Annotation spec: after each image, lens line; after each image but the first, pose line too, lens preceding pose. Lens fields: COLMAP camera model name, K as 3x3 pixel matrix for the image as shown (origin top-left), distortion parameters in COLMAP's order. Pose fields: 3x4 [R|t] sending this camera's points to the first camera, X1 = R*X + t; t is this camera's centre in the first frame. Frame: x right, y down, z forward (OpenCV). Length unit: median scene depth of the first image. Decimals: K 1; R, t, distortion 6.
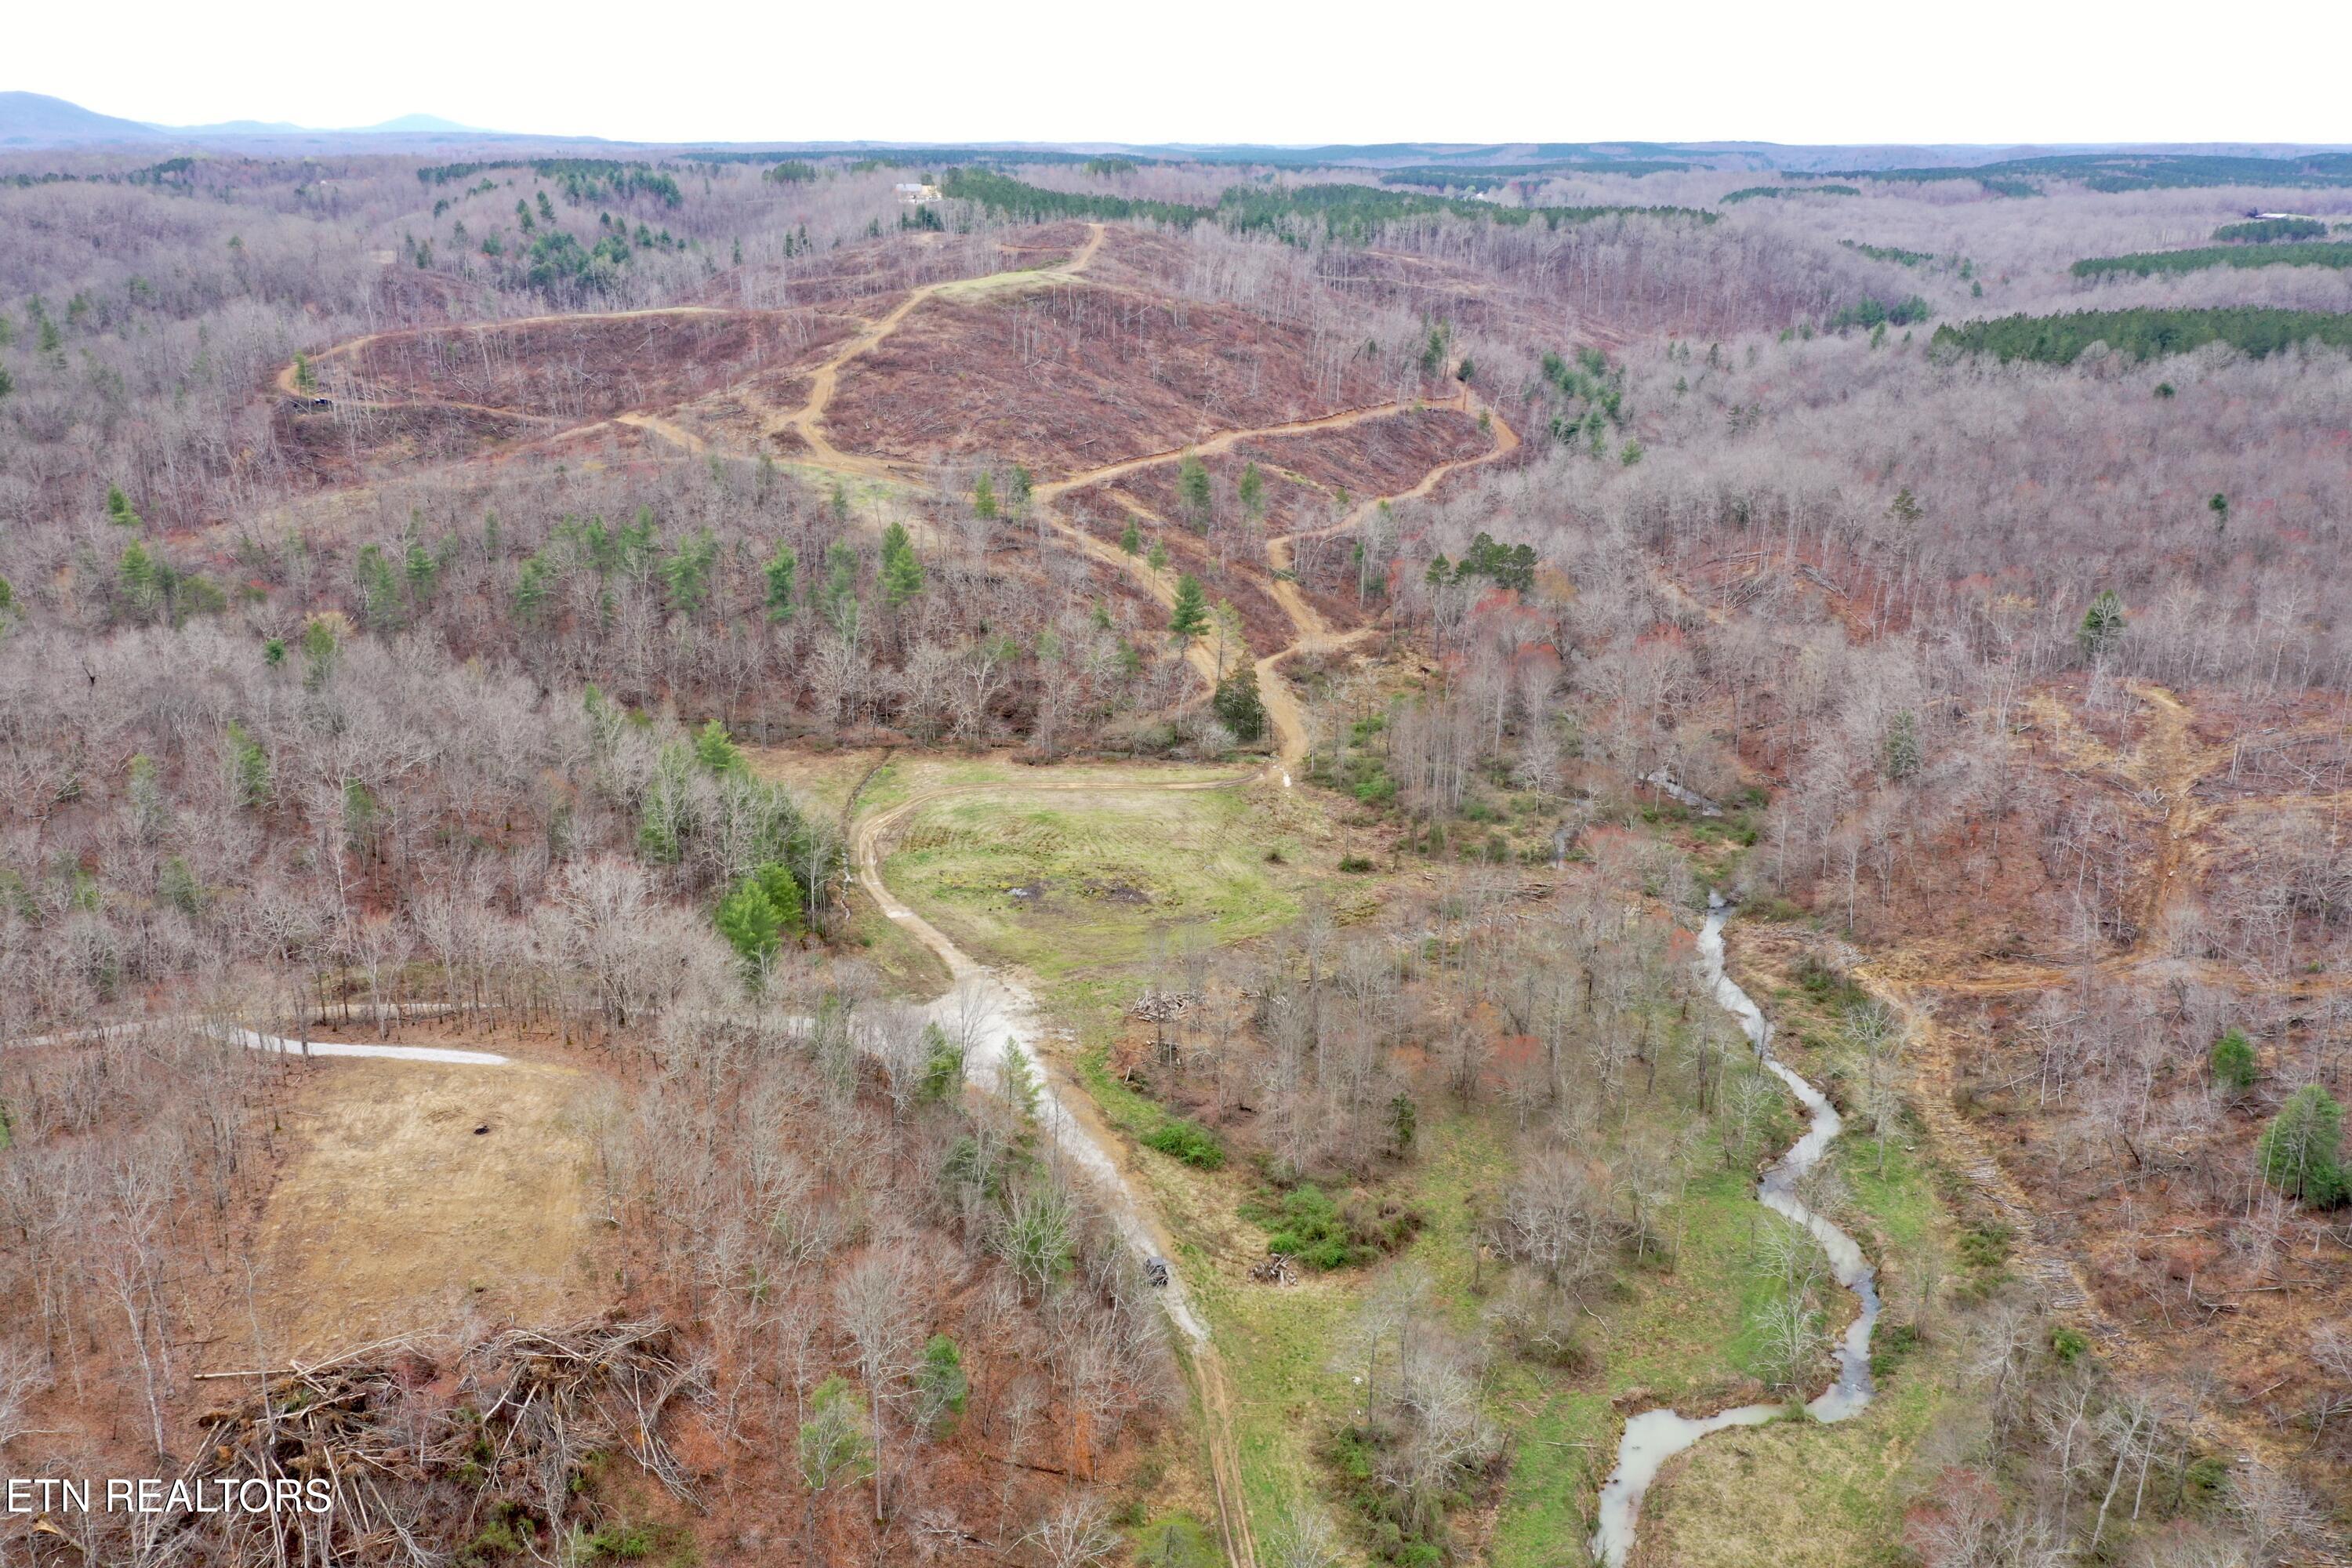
lens RADIAL K [[1855.5, 0, 1167.7], [0, 1855.5, 779.2], [0, 0, 1]] dist [-0.002266, 0.005978]
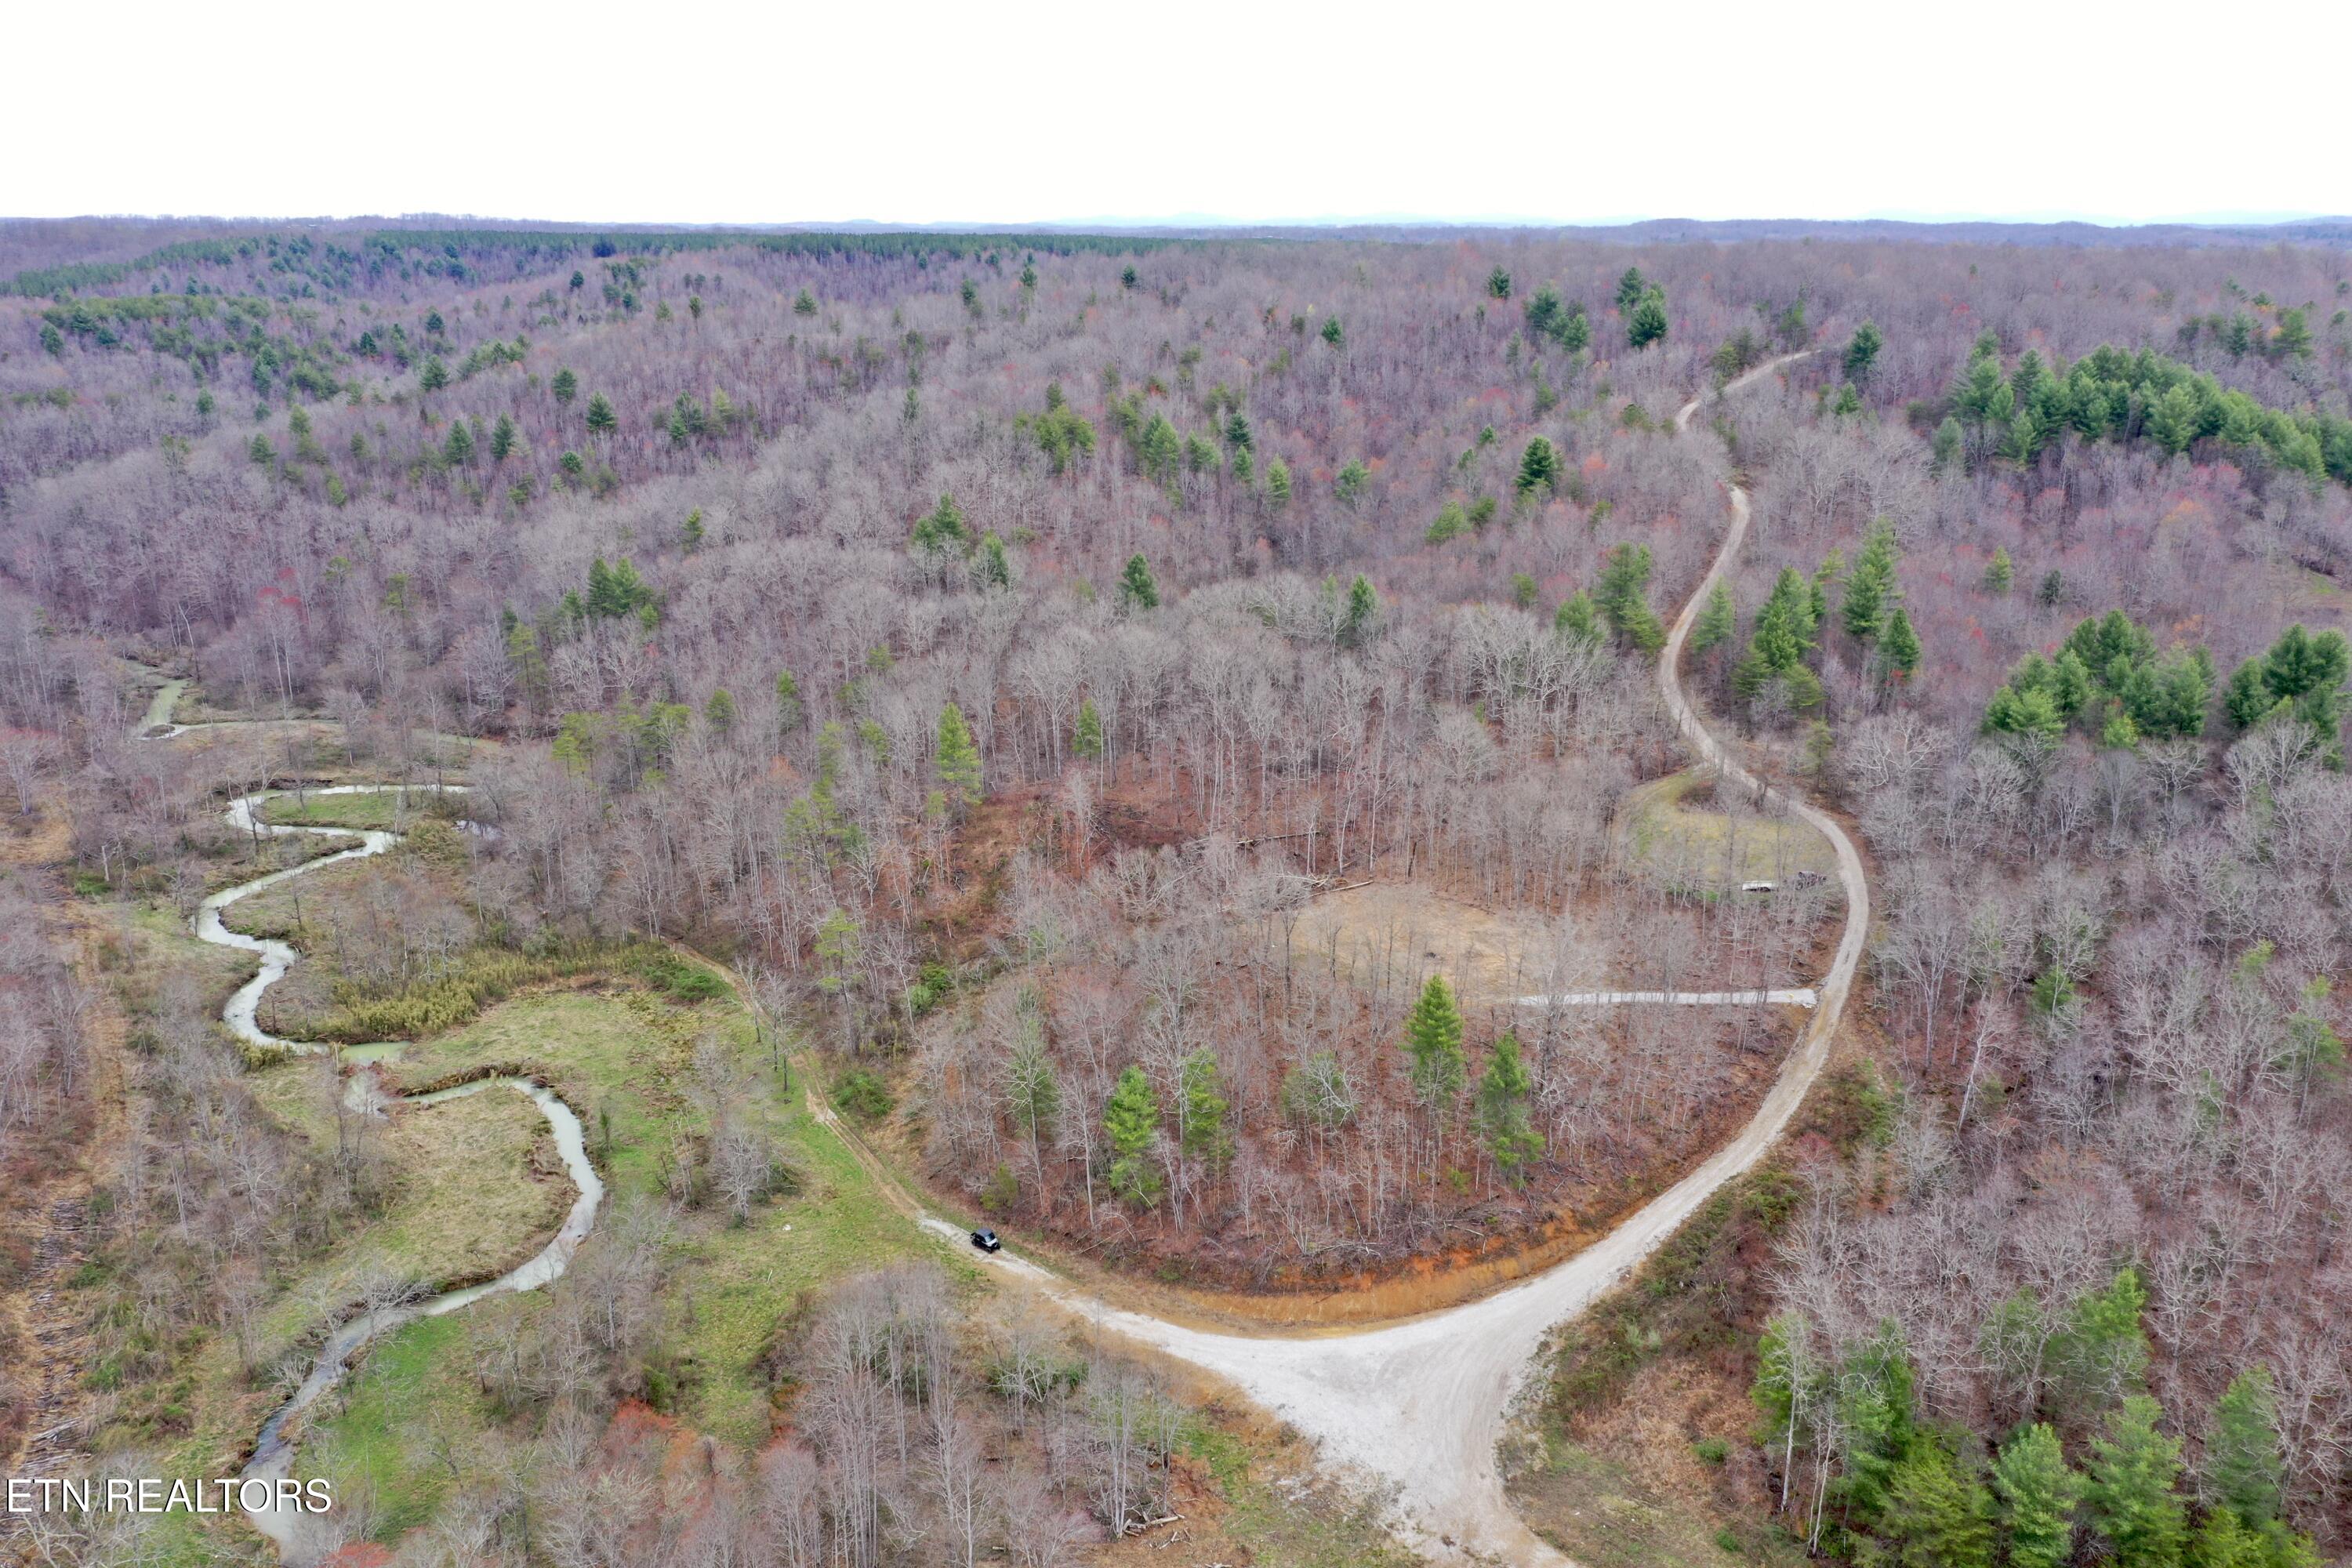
lens RADIAL K [[1855.5, 0, 1174.4], [0, 1855.5, 794.6], [0, 0, 1]] dist [-0.002266, 0.005978]
pose [[-0.913697, 0.112795, -0.390430, 0.140015], [-0.136709, 0.819415, 0.556659, -0.280331], [0.382713, 0.561993, -0.733277, 0.816321]]
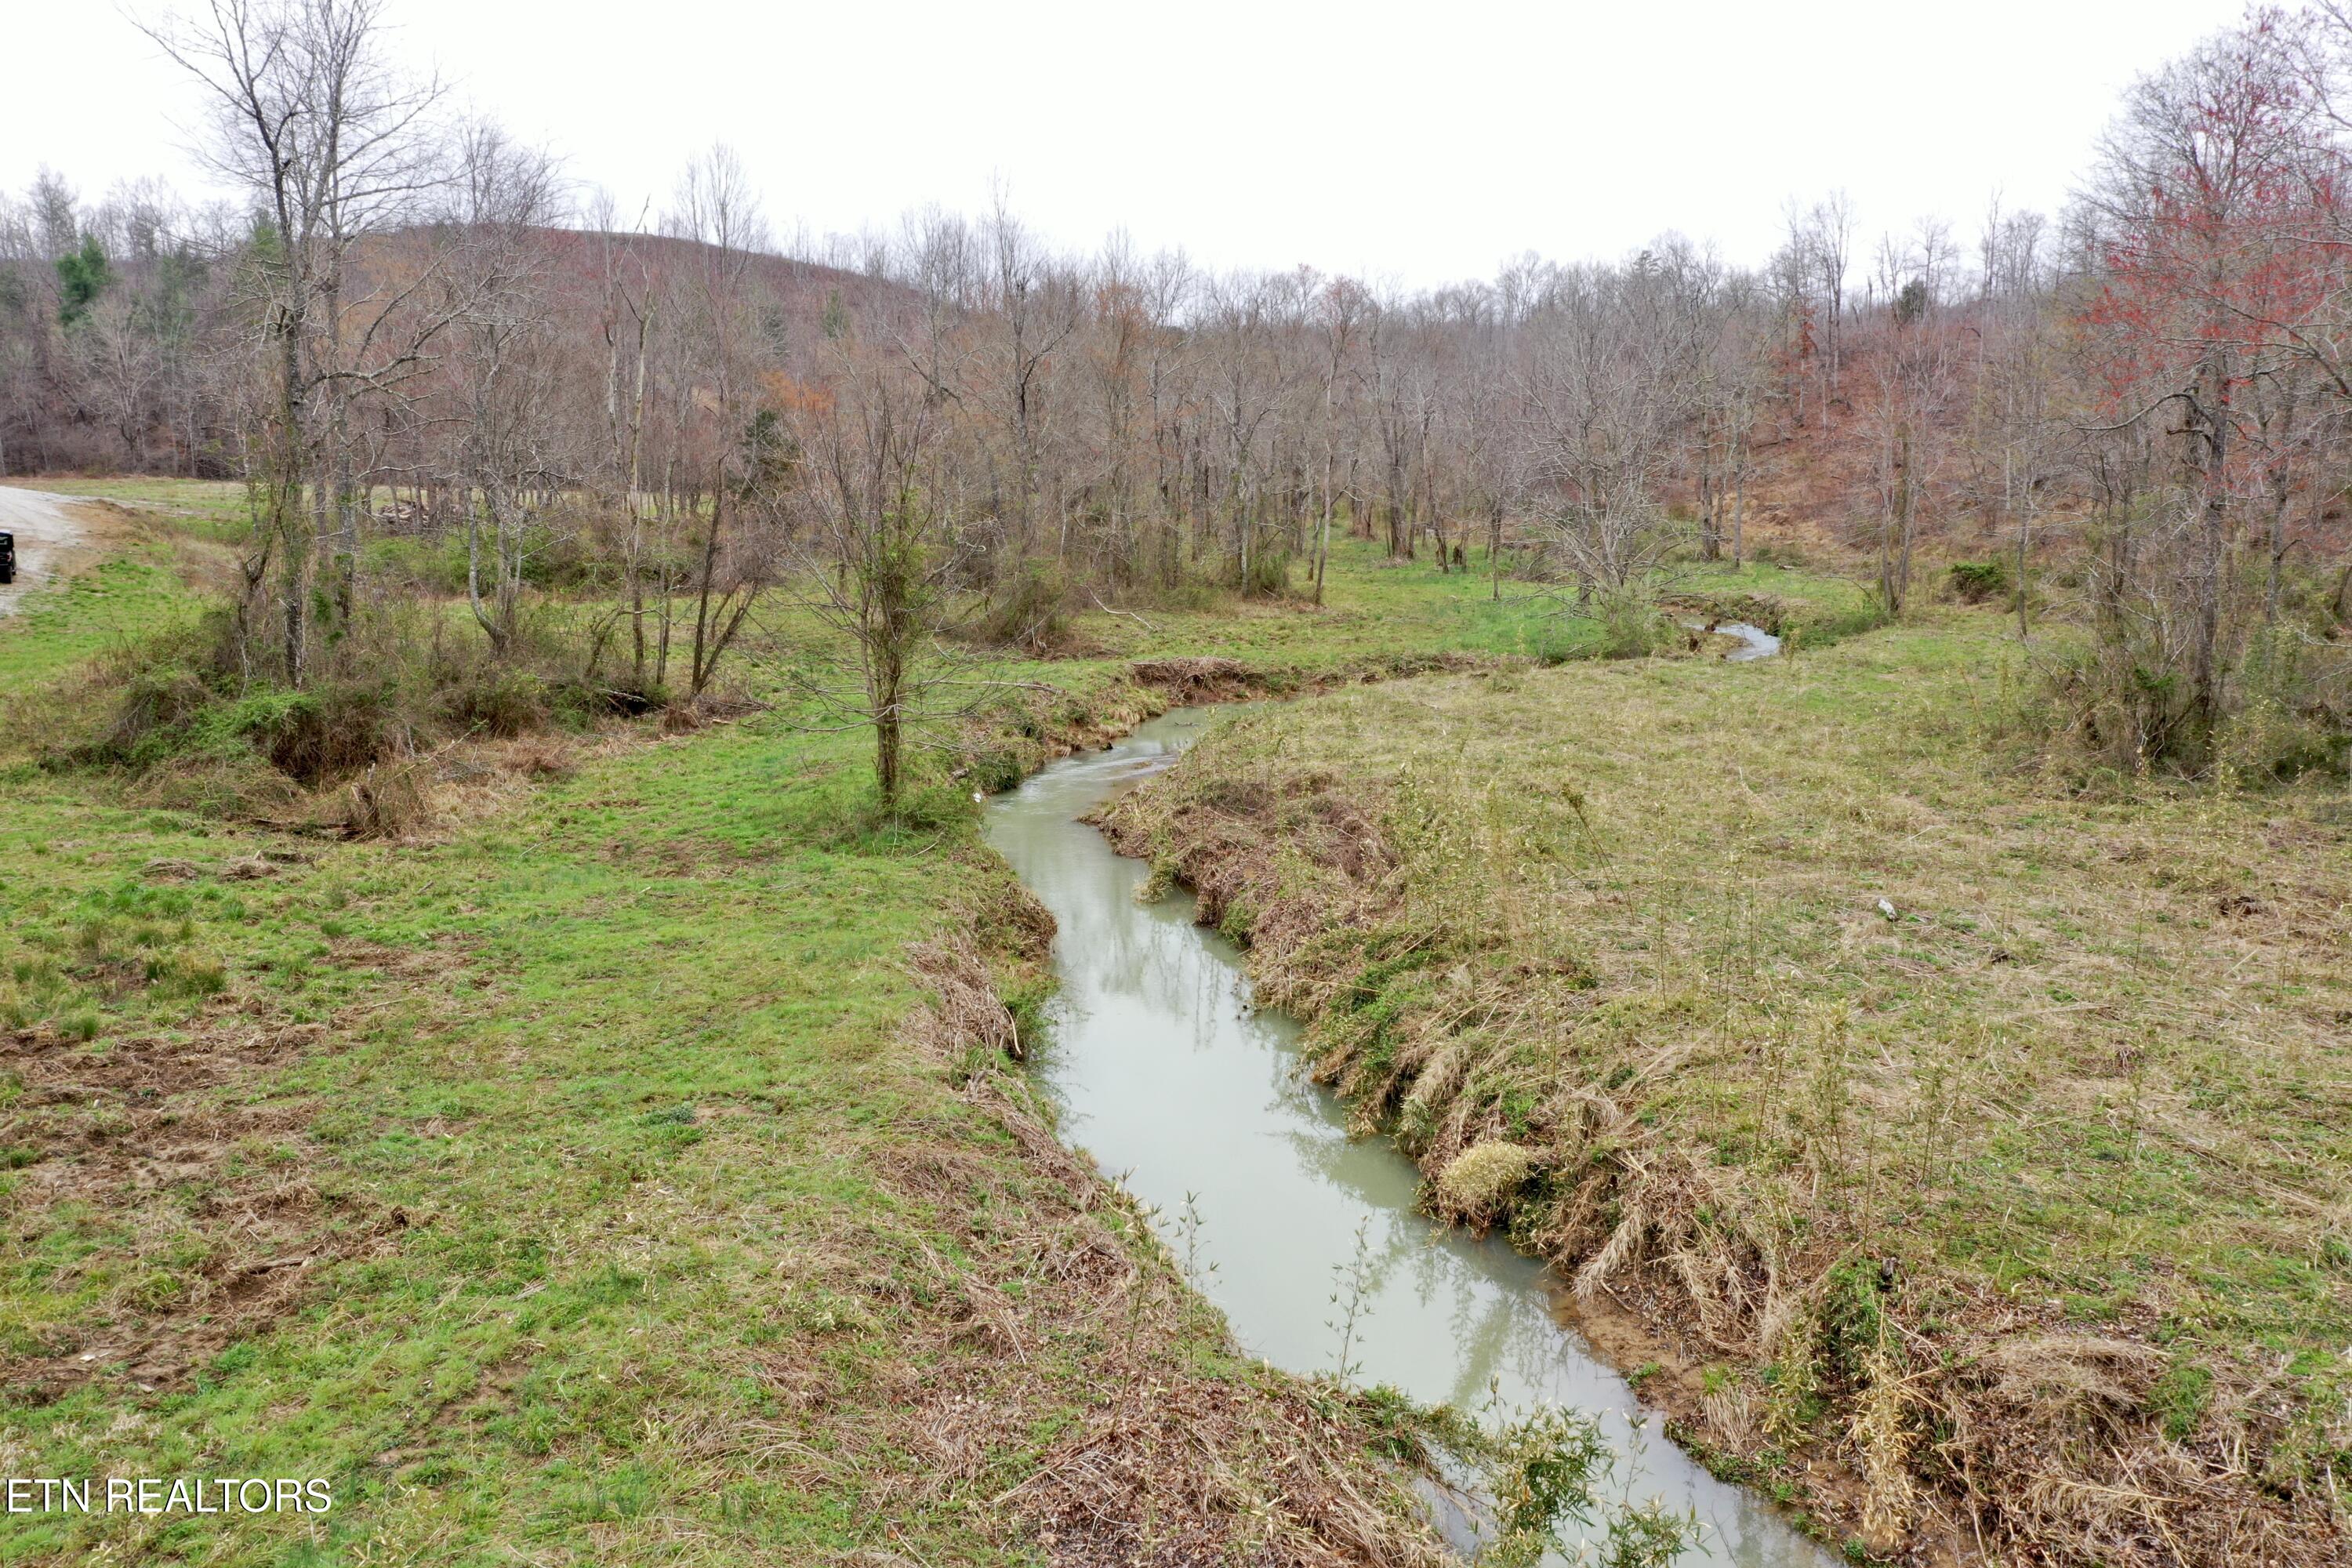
lens RADIAL K [[1855.5, 0, 1172.0], [0, 1855.5, 782.0], [0, 0, 1]] dist [-0.002266, 0.005978]
pose [[0.990879, -0.020284, 0.133223, 0.088144], [0.041148, 0.986934, -0.155783, 0.182256], [-0.128322, 0.159843, 0.978766, 0.288449]]
